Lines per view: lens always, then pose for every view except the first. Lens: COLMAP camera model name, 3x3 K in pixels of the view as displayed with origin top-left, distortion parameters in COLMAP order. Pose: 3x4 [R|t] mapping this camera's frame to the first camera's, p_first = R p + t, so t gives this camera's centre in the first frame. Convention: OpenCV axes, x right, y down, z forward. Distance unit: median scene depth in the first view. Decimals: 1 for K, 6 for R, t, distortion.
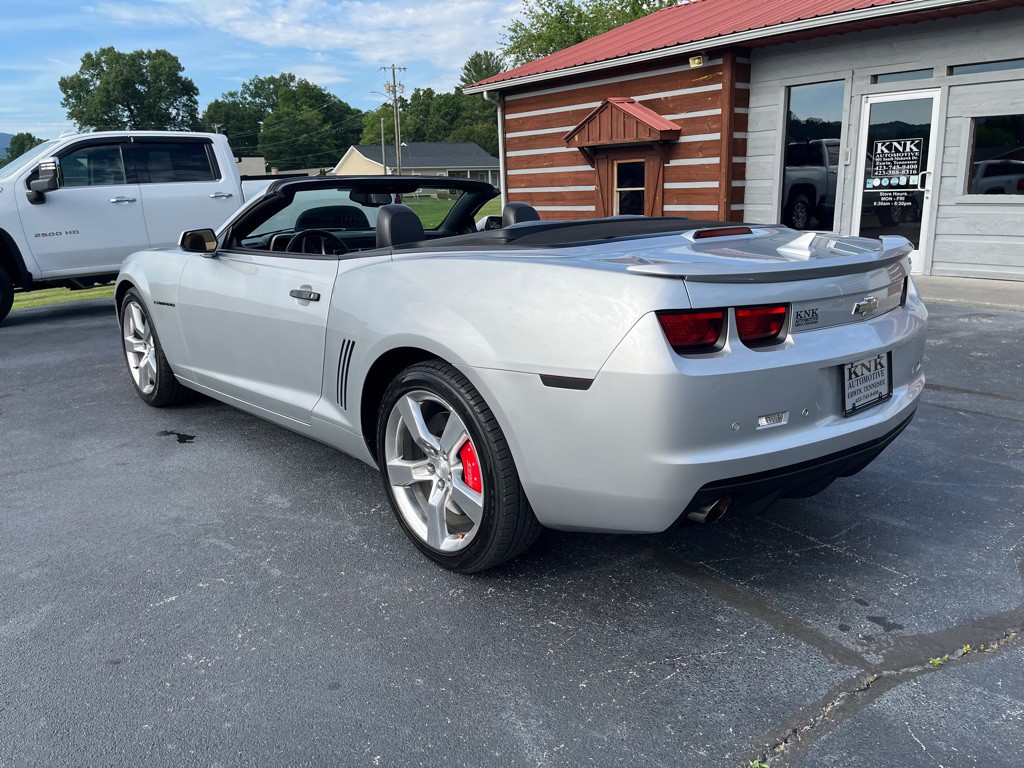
lens RADIAL K [[770.4, 0, 508.1], [0, 770.4, 408.6], [0, 0, 1]] dist [0.067572, -0.091259]
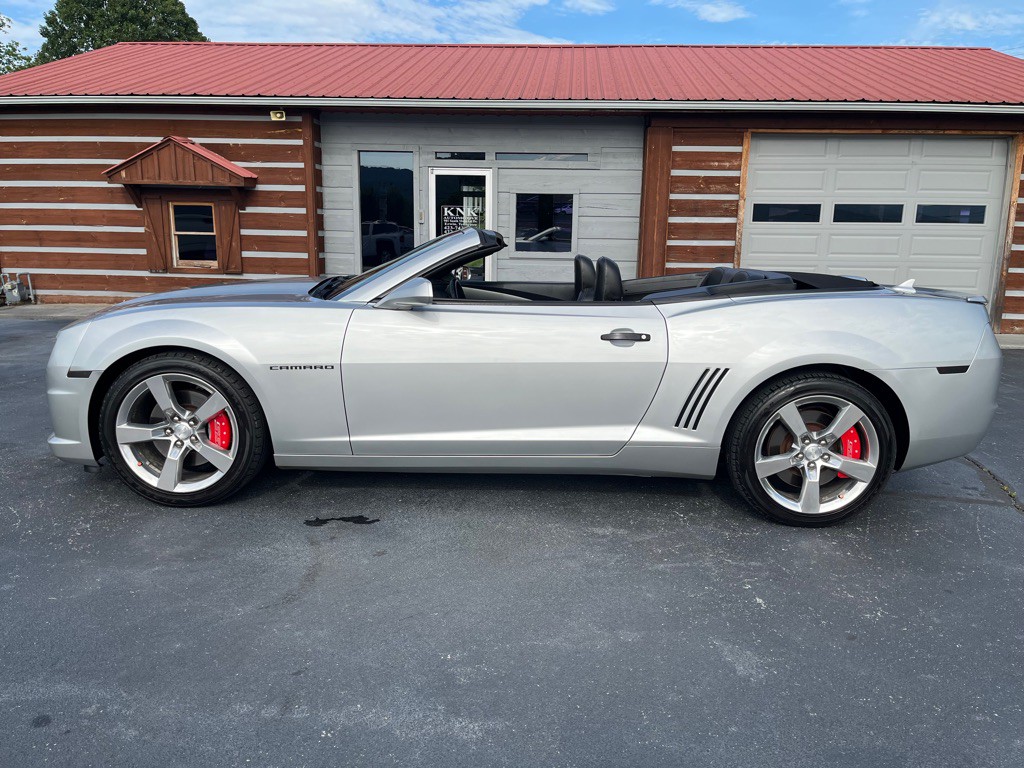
lens RADIAL K [[770.4, 0, 512.7], [0, 770.4, 414.6], [0, 0, 1]] dist [0.067572, -0.091259]
pose [[0.679731, -0.129317, 0.721972, -0.354115], [0.164528, 0.986133, 0.021731, -0.025999], [-0.714771, 0.104013, 0.691581, 0.107648]]
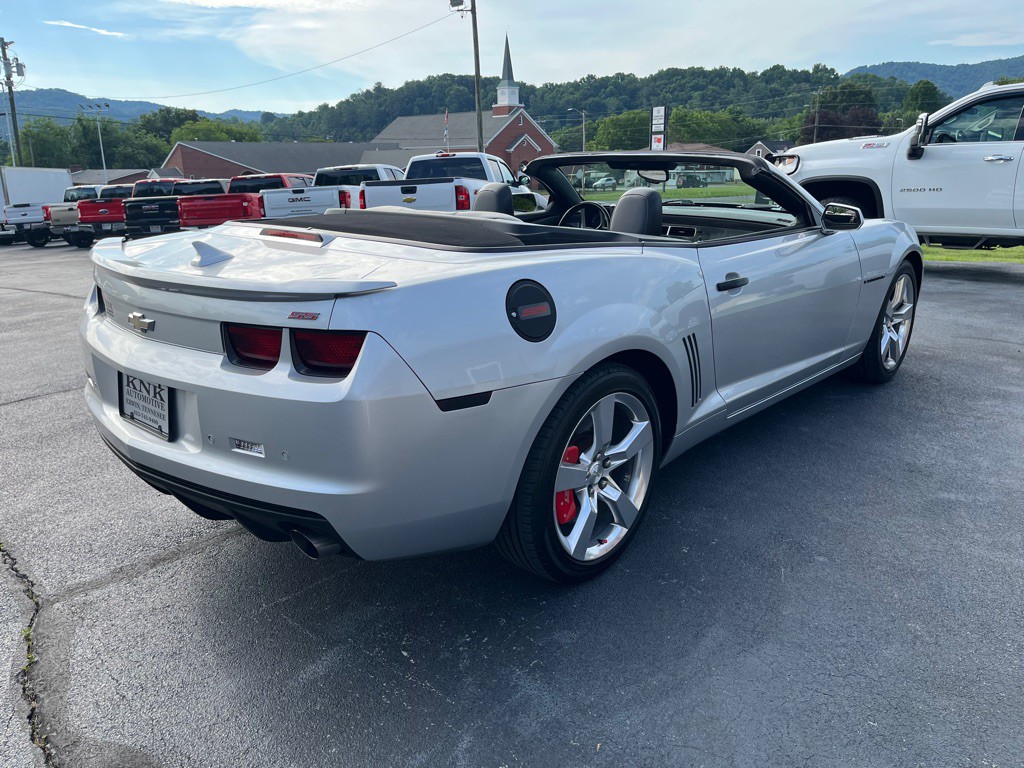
lens RADIAL K [[770.4, 0, 488.2], [0, 770.4, 400.9], [0, 0, 1]] dist [0.067572, -0.091259]
pose [[0.102977, 0.319156, -0.942091, 0.319389], [-0.258807, 0.923102, 0.284434, -0.094535], [0.960424, 0.214529, 0.177658, 0.282113]]
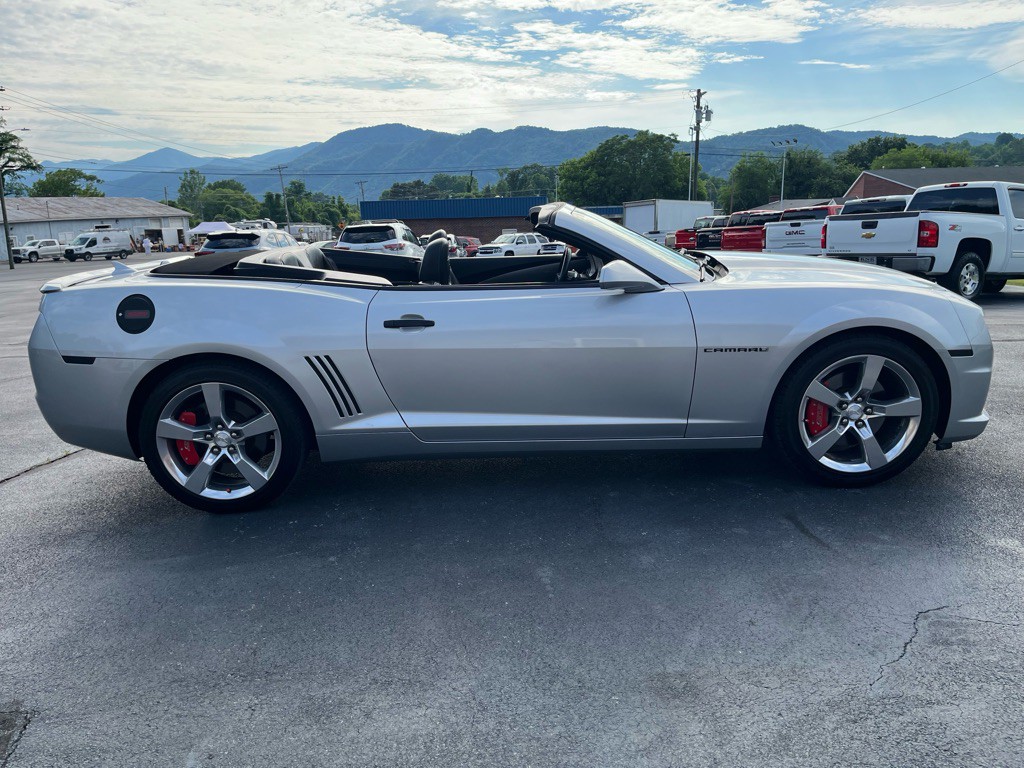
lens RADIAL K [[772.3, 0, 528.8], [0, 772.3, 399.3], [0, 0, 1]] dist [0.065838, -0.093245]
pose [[-0.647281, 0.230129, -0.726683, 0.259484], [-0.164063, 0.888933, 0.427647, -0.197465], [0.744387, 0.396029, -0.537634, 0.639988]]
